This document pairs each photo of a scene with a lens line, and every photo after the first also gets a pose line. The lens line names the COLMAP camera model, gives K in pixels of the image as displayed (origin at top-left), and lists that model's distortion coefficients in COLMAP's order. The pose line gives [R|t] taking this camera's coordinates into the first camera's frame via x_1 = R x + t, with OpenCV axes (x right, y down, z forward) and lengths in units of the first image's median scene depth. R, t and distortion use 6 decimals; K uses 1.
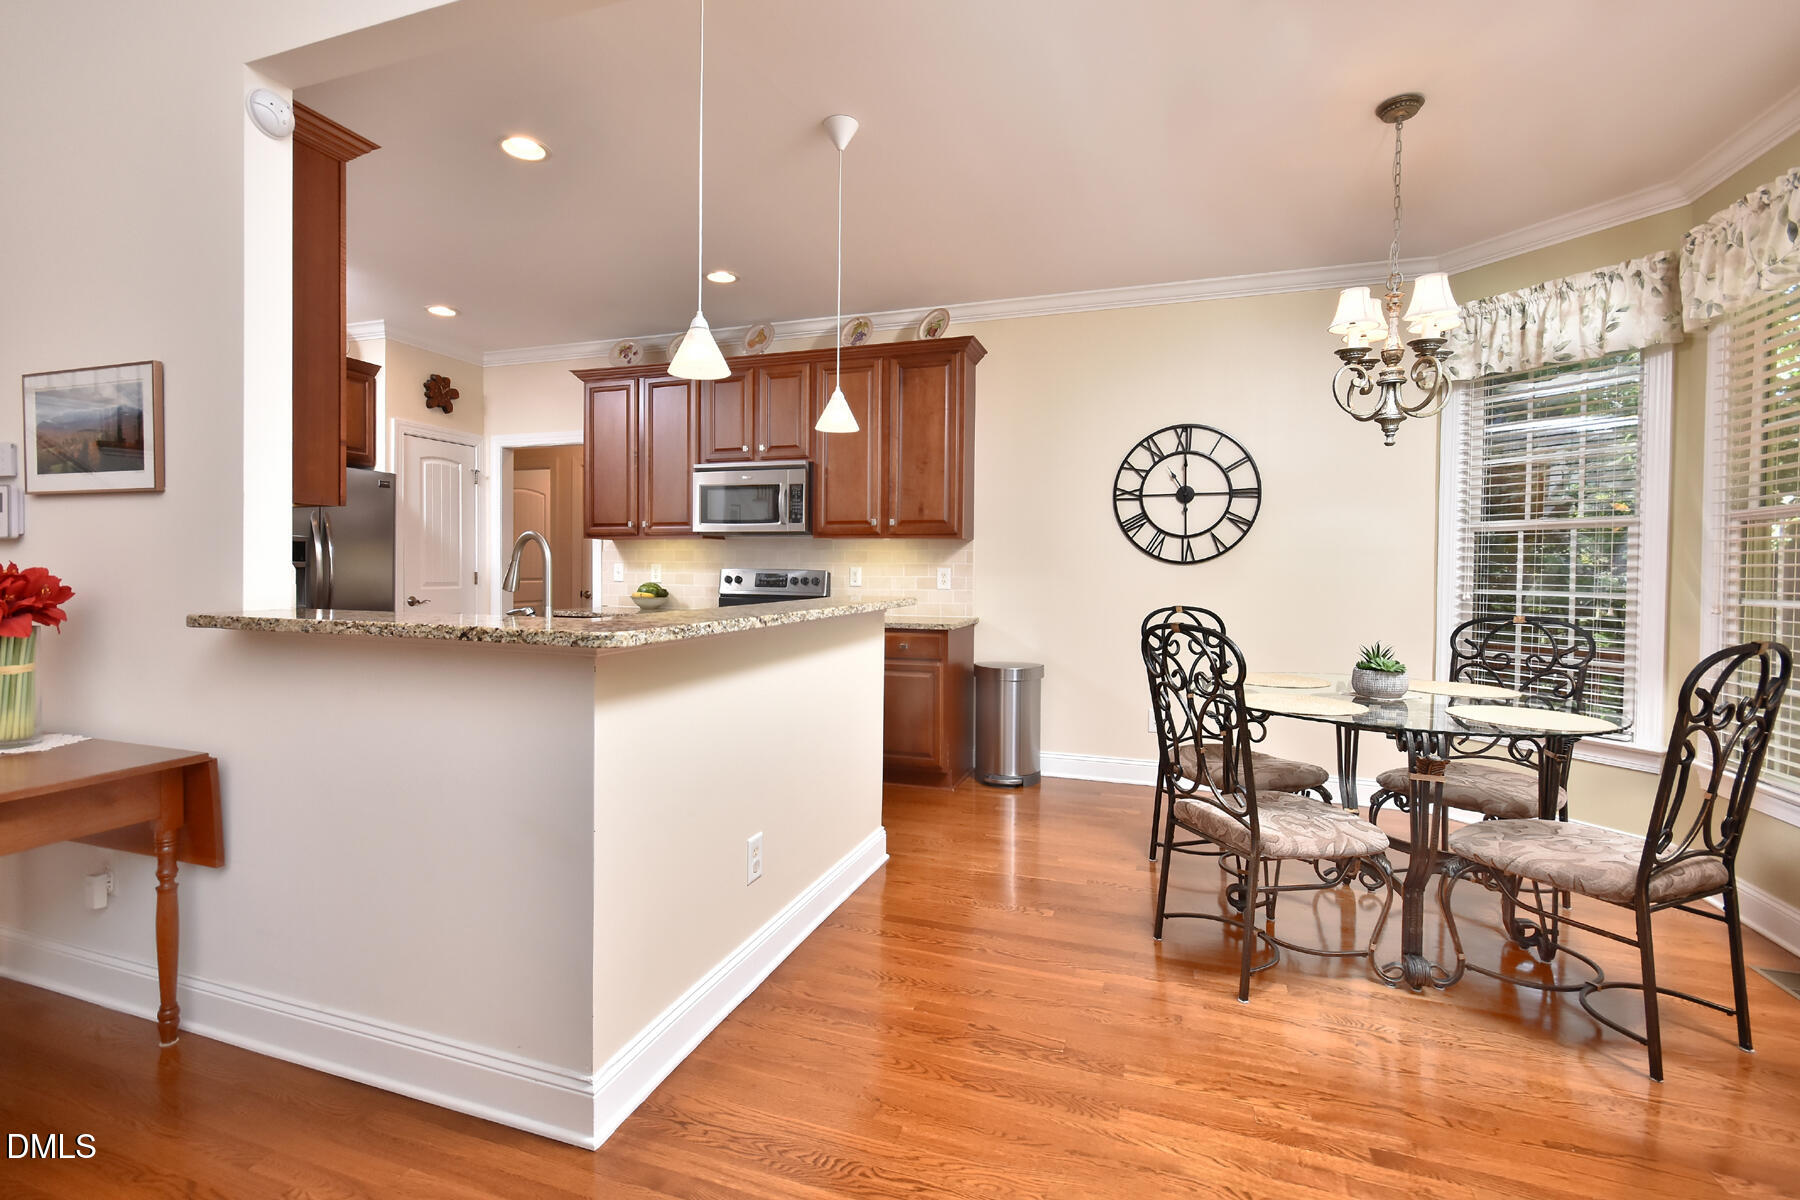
lens RADIAL K [[834.3, 0, 871.3], [0, 834.3, 596.3], [0, 0, 1]] dist [0.000525, 0.000483]
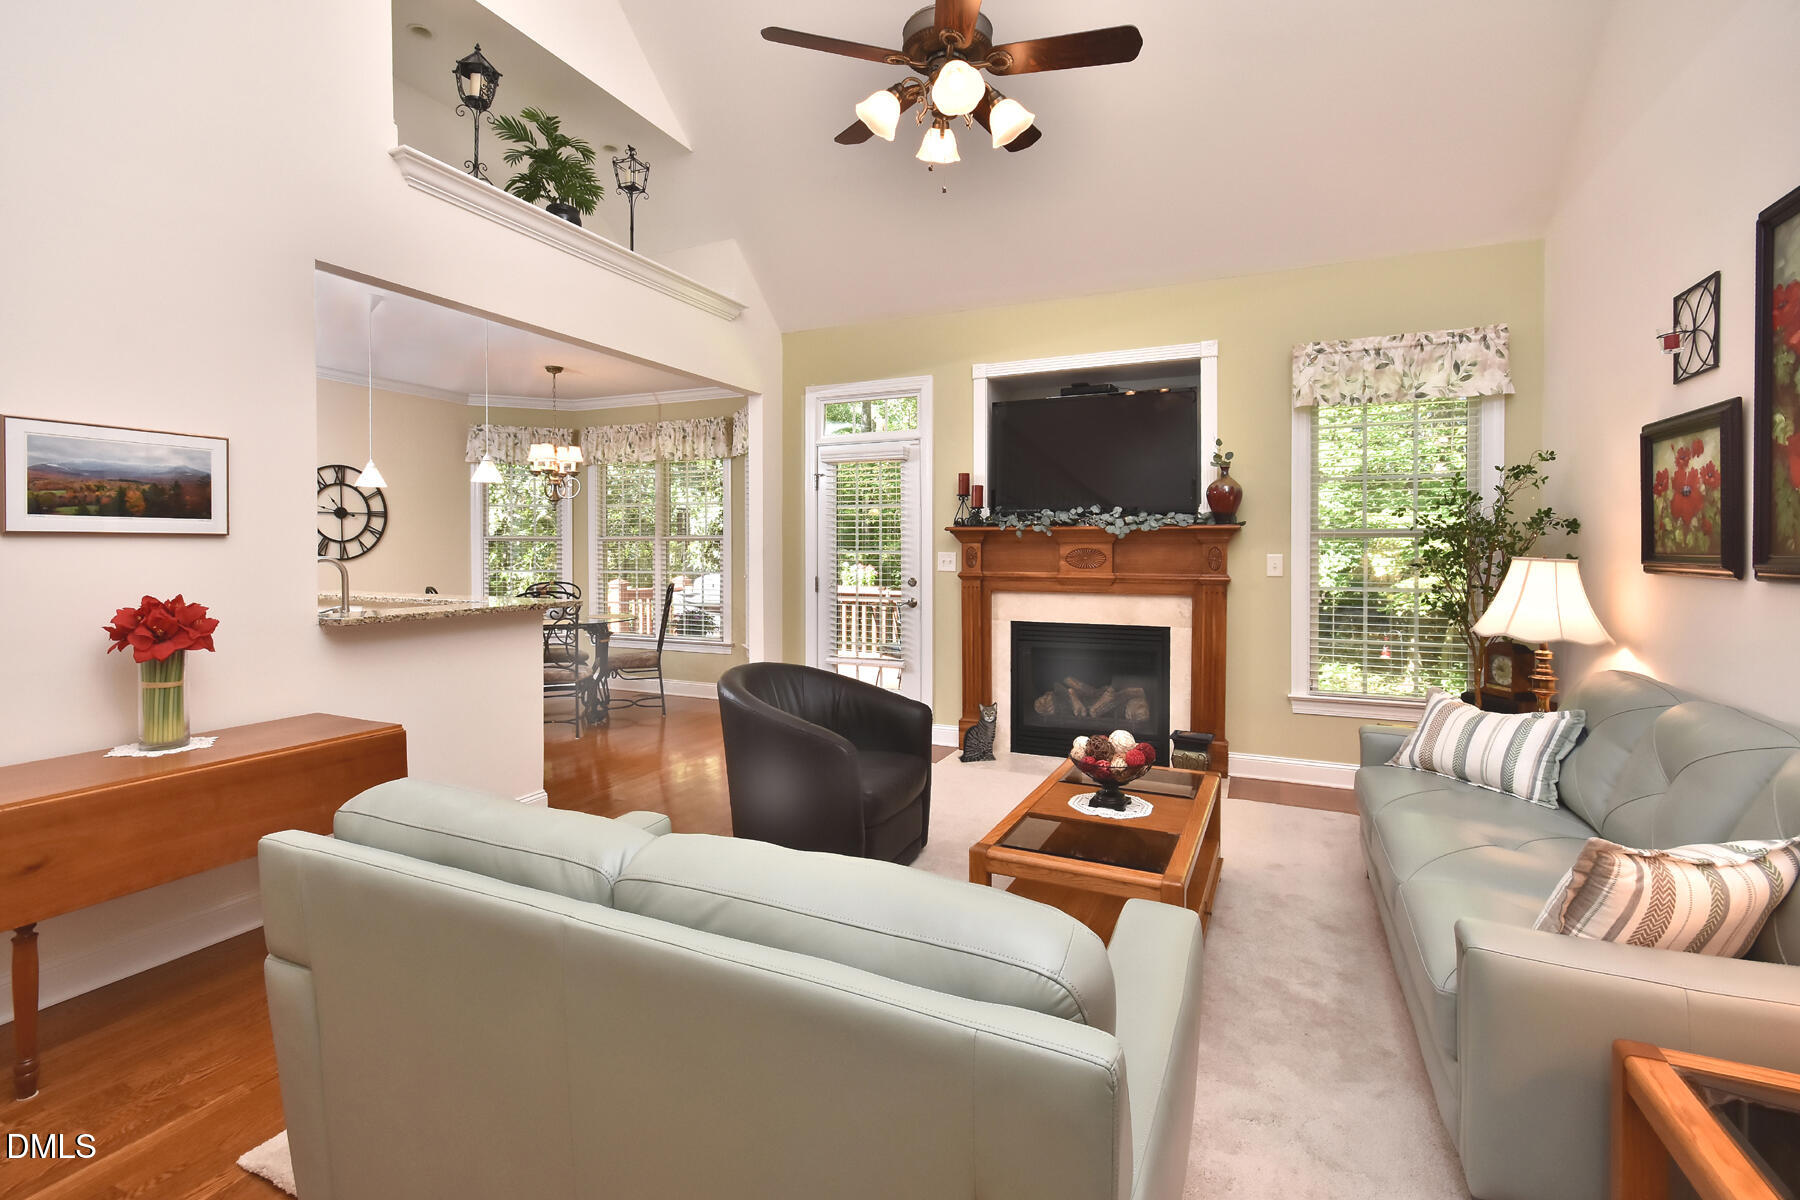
lens RADIAL K [[832.1, 0, 883.1], [0, 832.1, 548.0], [0, 0, 1]] dist [0.000175, -0.000016]
pose [[0.088050, -0.012672, 0.996035, -0.980220], [0.038976, 0.999197, 0.009267, -0.036858], [-0.995353, 0.038006, 0.088473, -0.070264]]
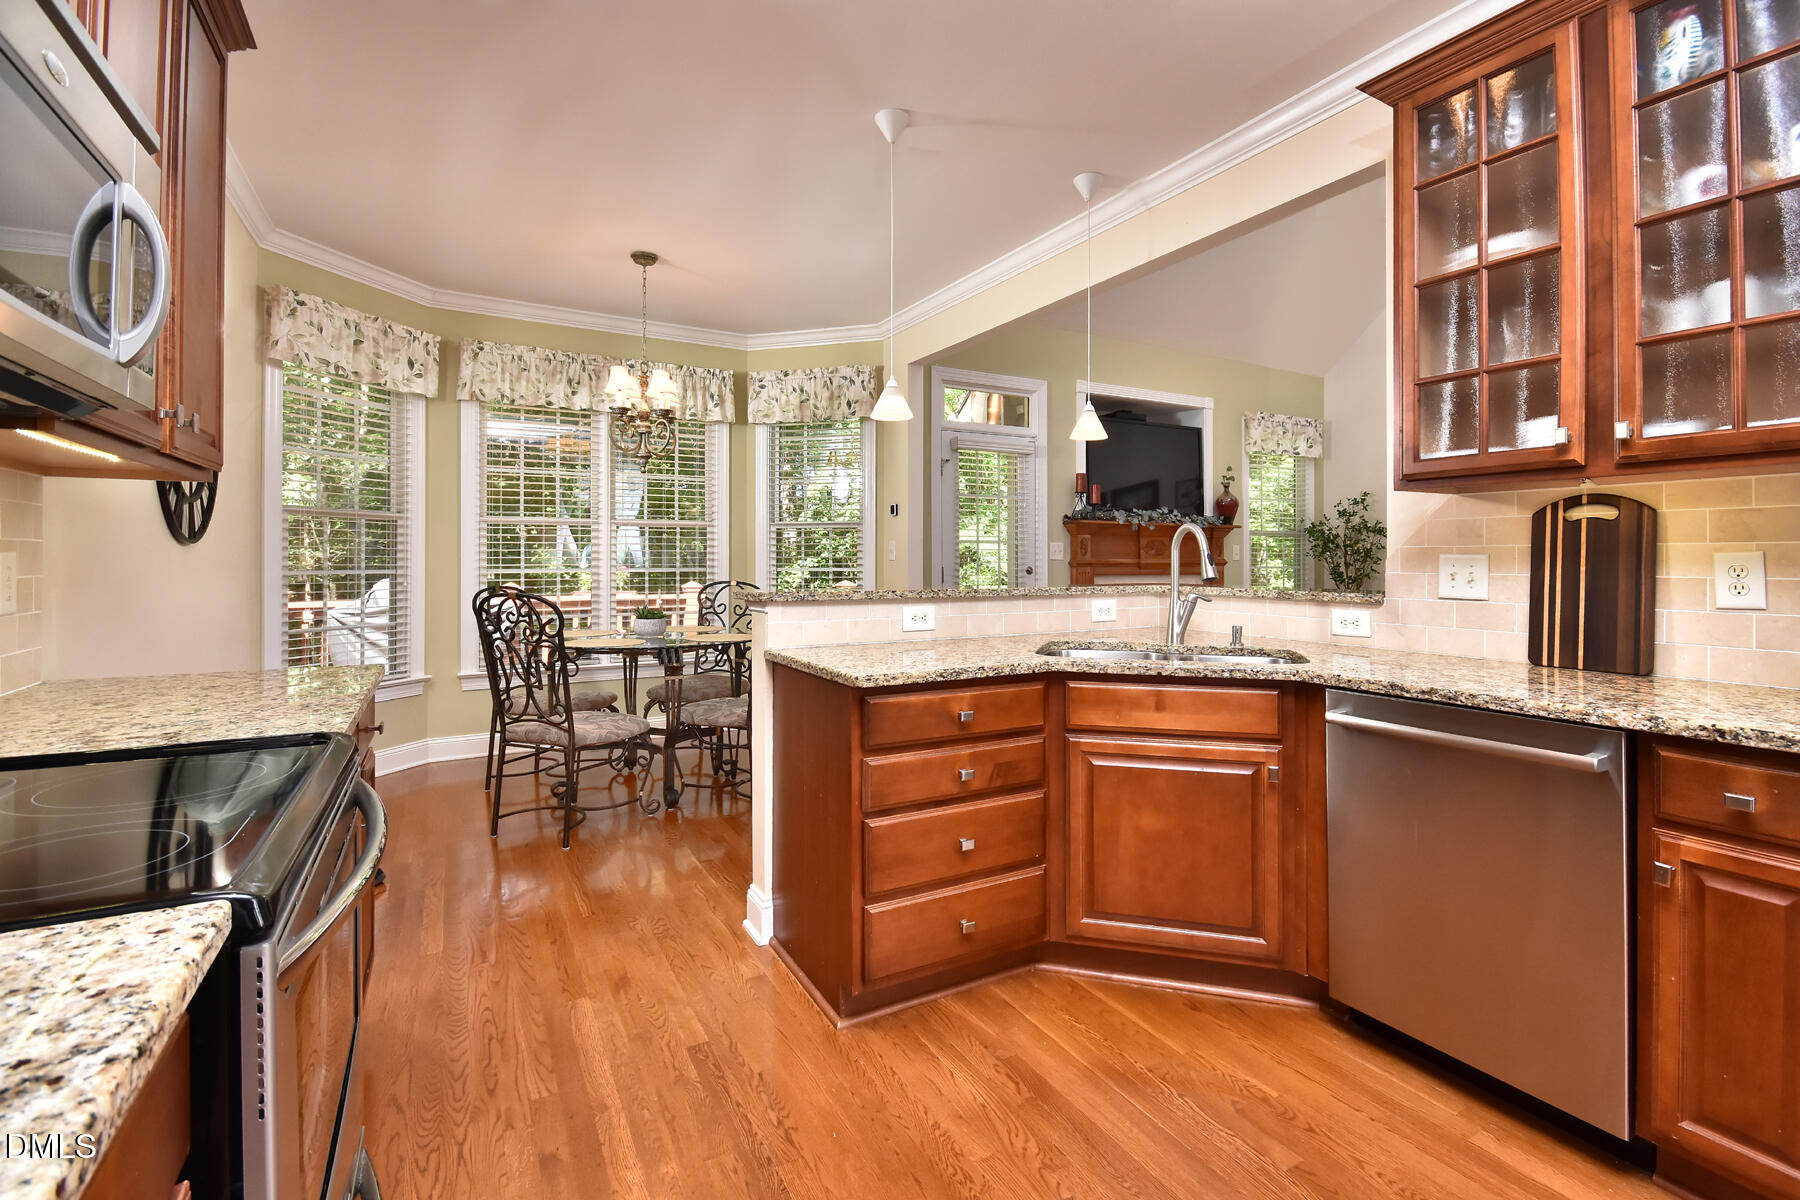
lens RADIAL K [[810.8, 0, 919.3], [0, 810.8, 561.1], [0, 0, 1]] dist [0.000381, 0.000097]
pose [[-0.765180, -0.011770, 0.643709, -0.443626], [0.016437, 0.999150, 0.037807, -0.039001], [-0.643606, 0.039510, -0.764336, 1.100532]]
